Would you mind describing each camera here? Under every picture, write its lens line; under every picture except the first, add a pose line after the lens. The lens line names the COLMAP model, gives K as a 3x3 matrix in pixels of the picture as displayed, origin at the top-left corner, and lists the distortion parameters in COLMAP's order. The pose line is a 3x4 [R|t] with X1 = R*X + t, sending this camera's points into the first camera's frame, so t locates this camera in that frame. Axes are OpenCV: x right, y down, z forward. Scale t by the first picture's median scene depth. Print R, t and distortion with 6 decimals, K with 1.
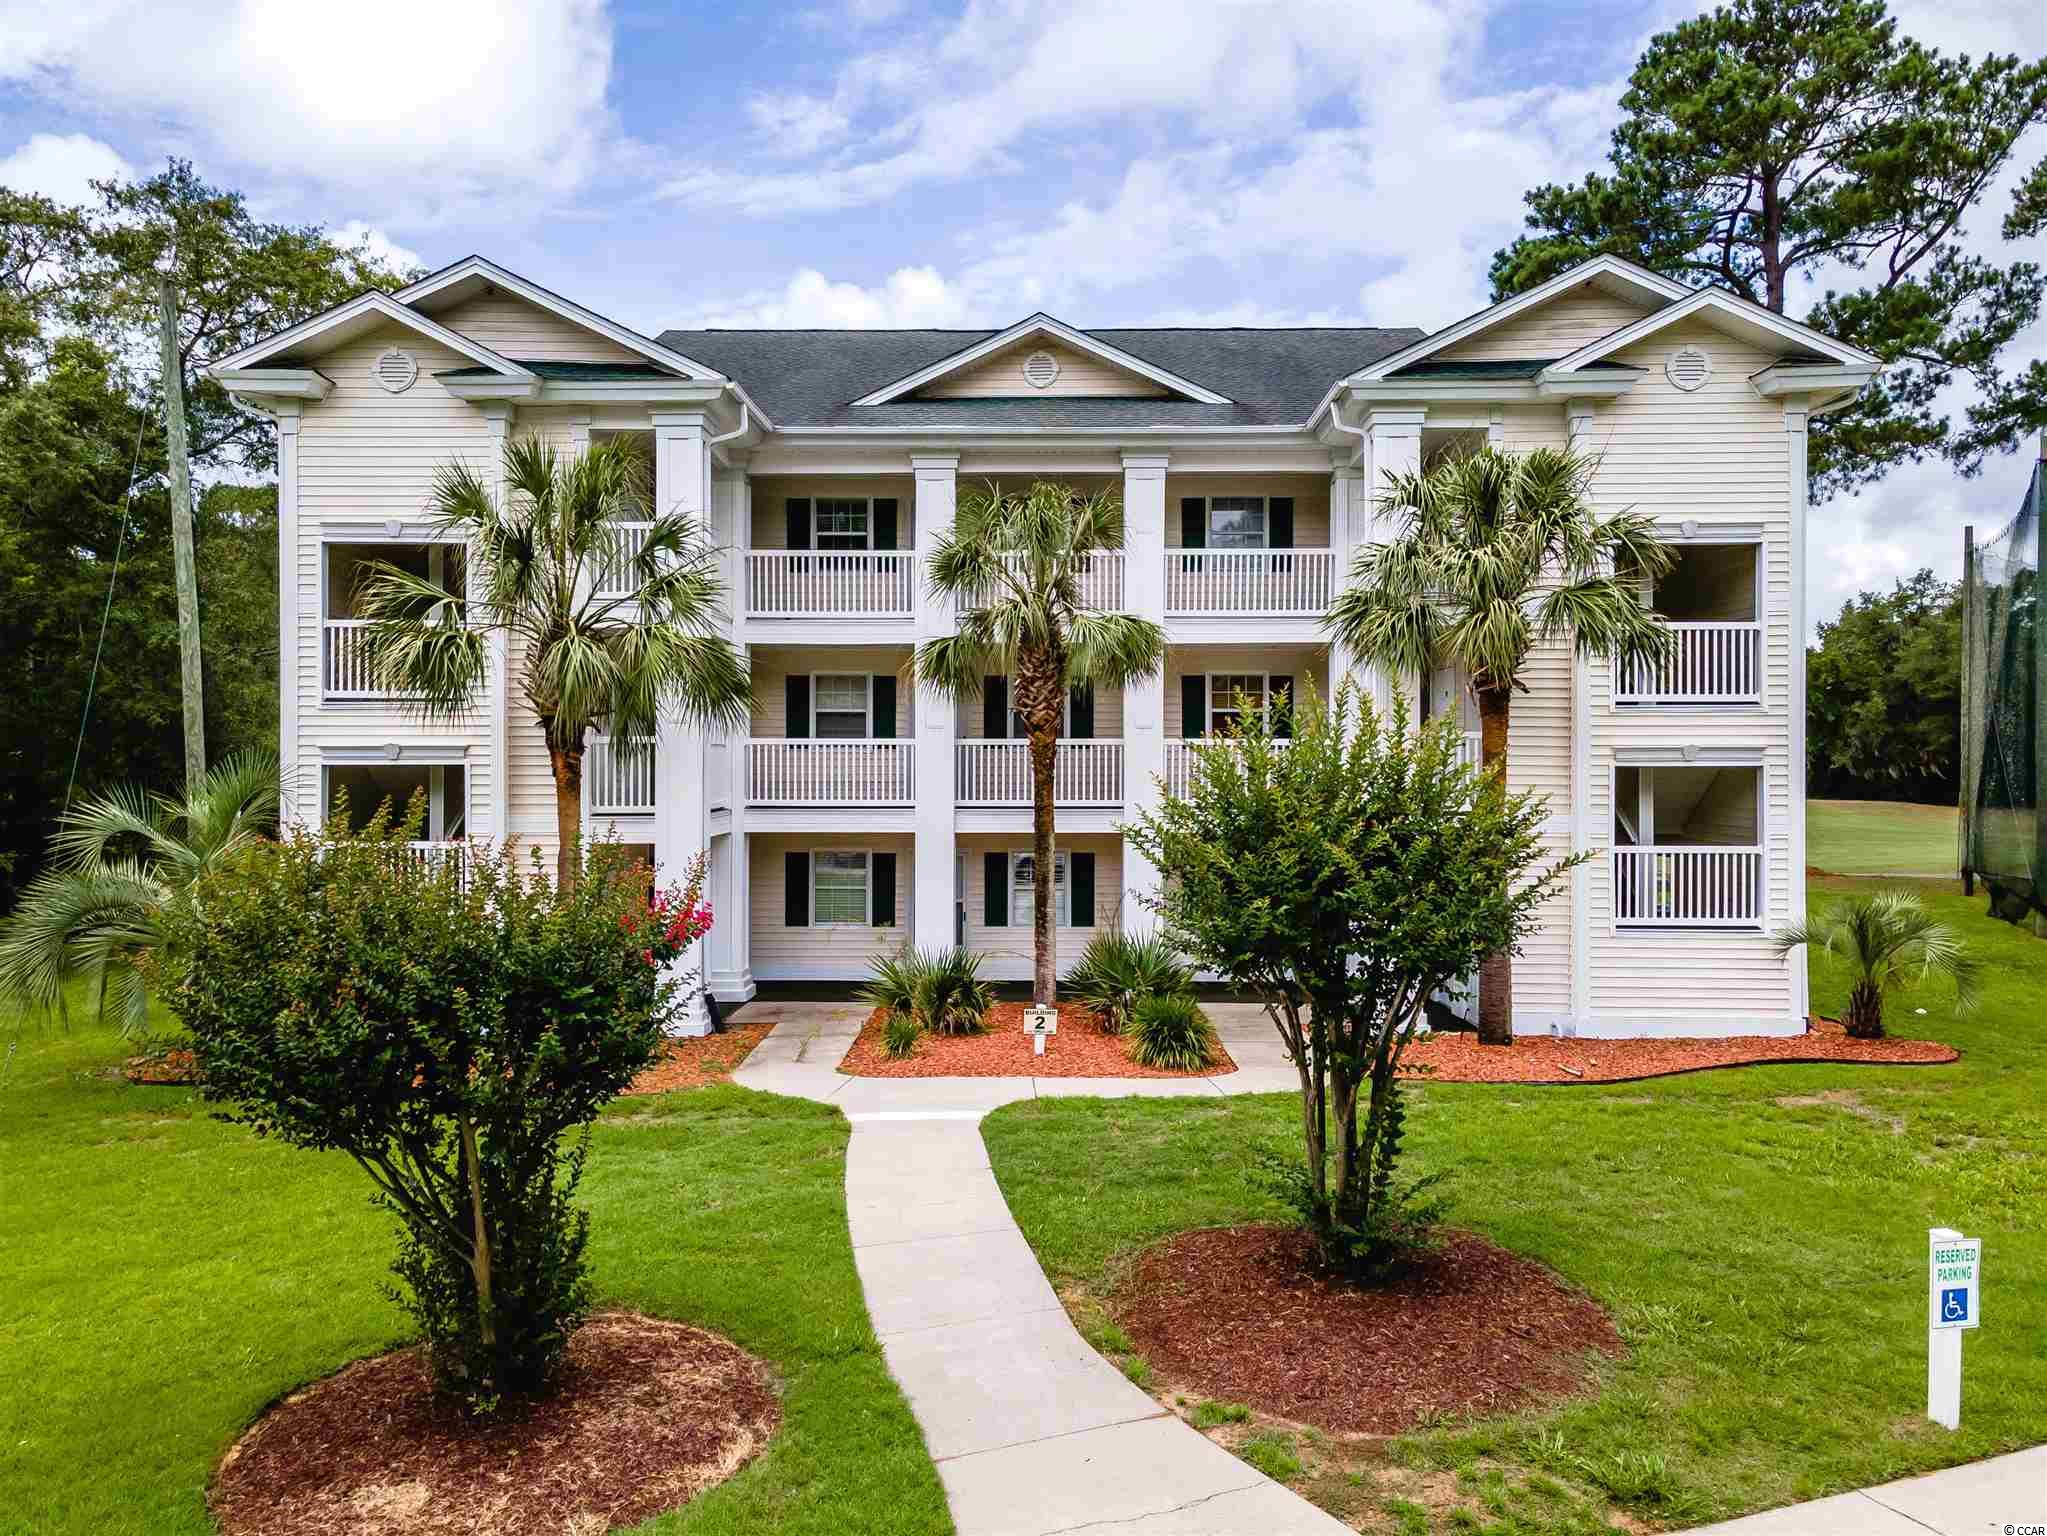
lens RADIAL K [[1464.5, 0, 1023.5], [0, 1464.5, 768.0], [0, 0, 1]] dist [0.045391, 0.001575]
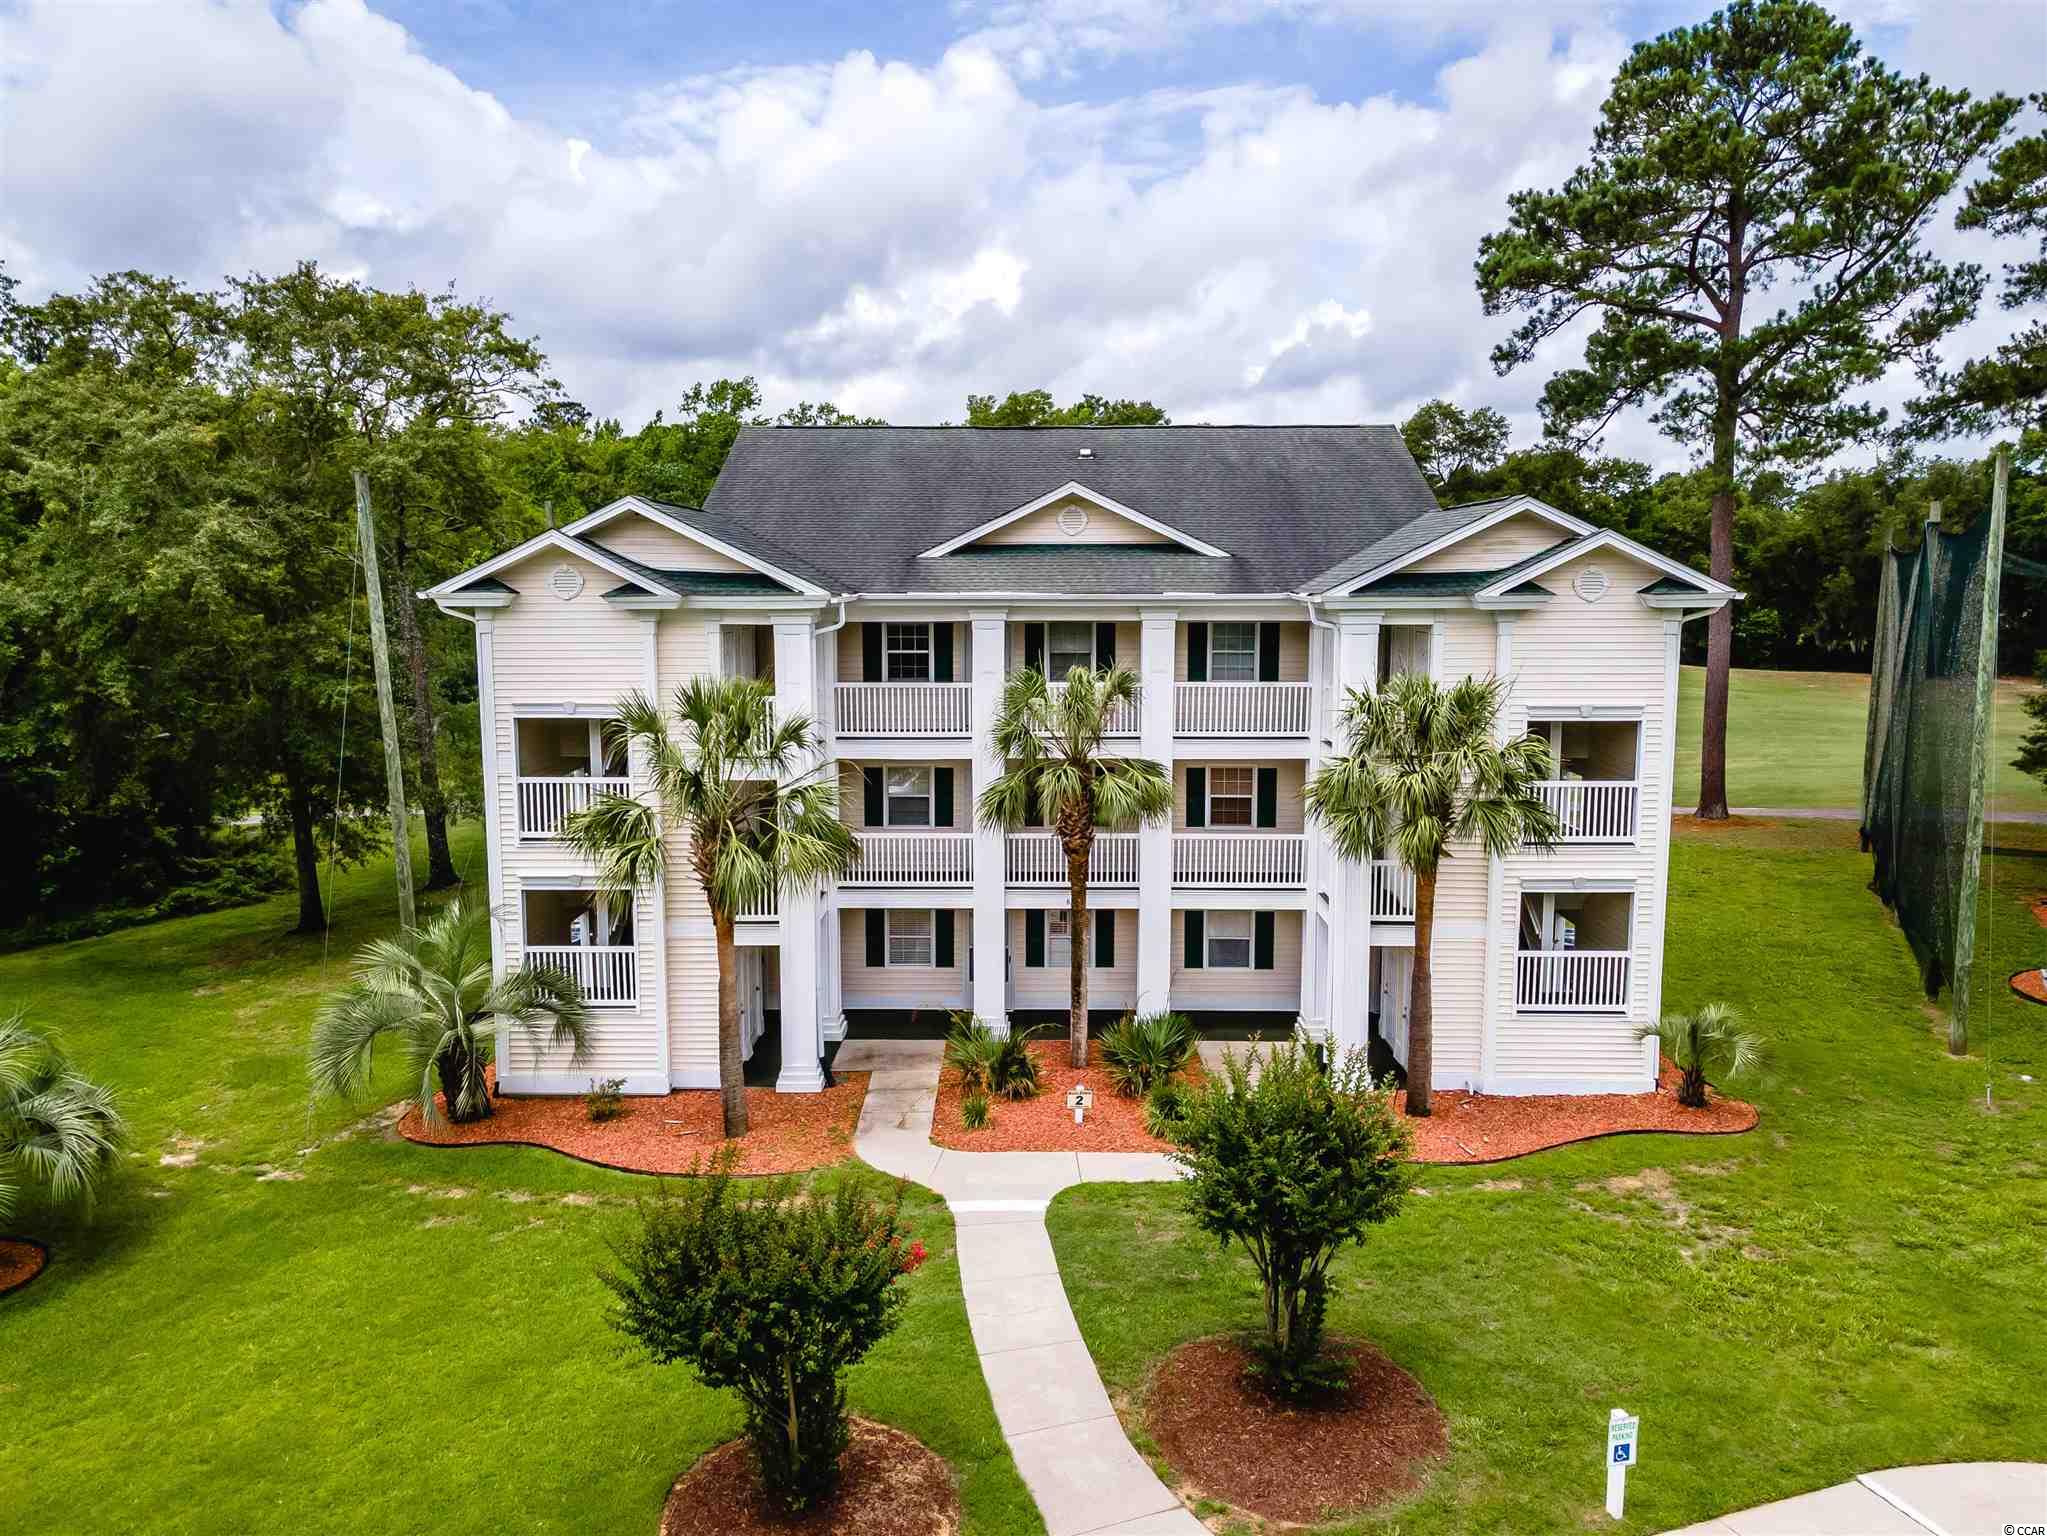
lens RADIAL K [[1464.5, 0, 1023.5], [0, 1464.5, 768.0], [0, 0, 1]] dist [0.045391, 0.001575]
pose [[0.999994, -0.001481, 0.003132, -0.039995], [0.001052, 0.991106, 0.133071, -0.282509], [-0.003301, -0.133066, 0.991102, -0.267112]]
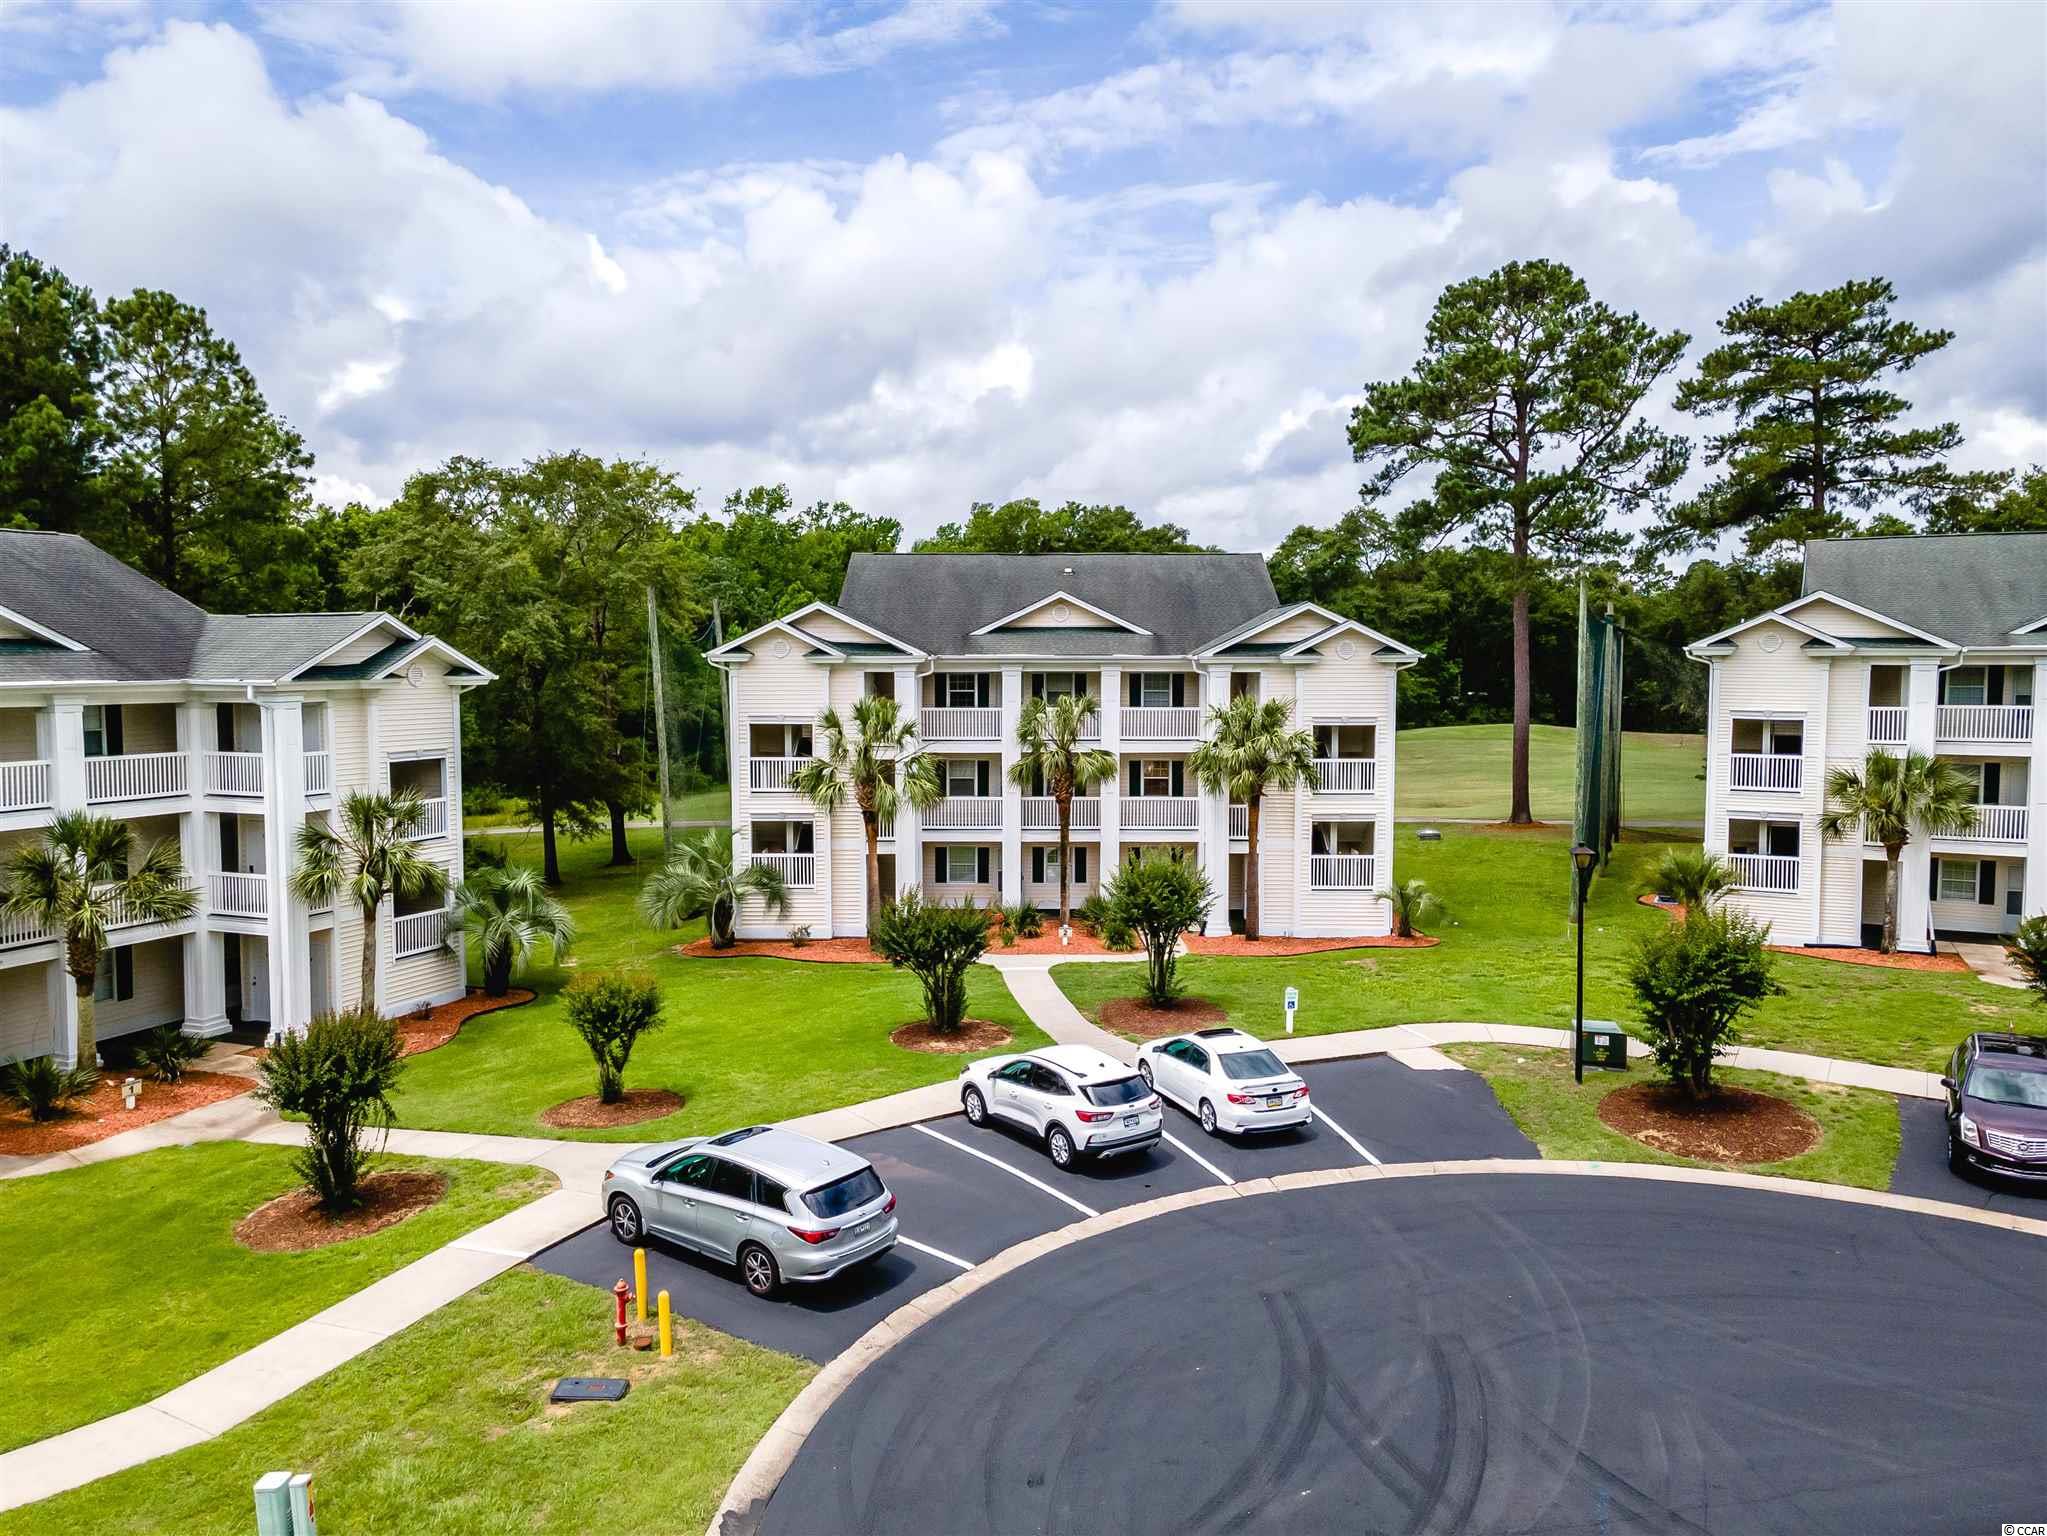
lens RADIAL K [[1464.5, 0, 1023.5], [0, 1464.5, 768.0], [0, 0, 1]] dist [0.045391, 0.001575]
pose [[0.999907, -0.001622, 0.013519, -0.083365], [0.000542, 0.996836, 0.079483, -0.268319], [-0.013606, -0.079468, 0.996745, -1.286629]]
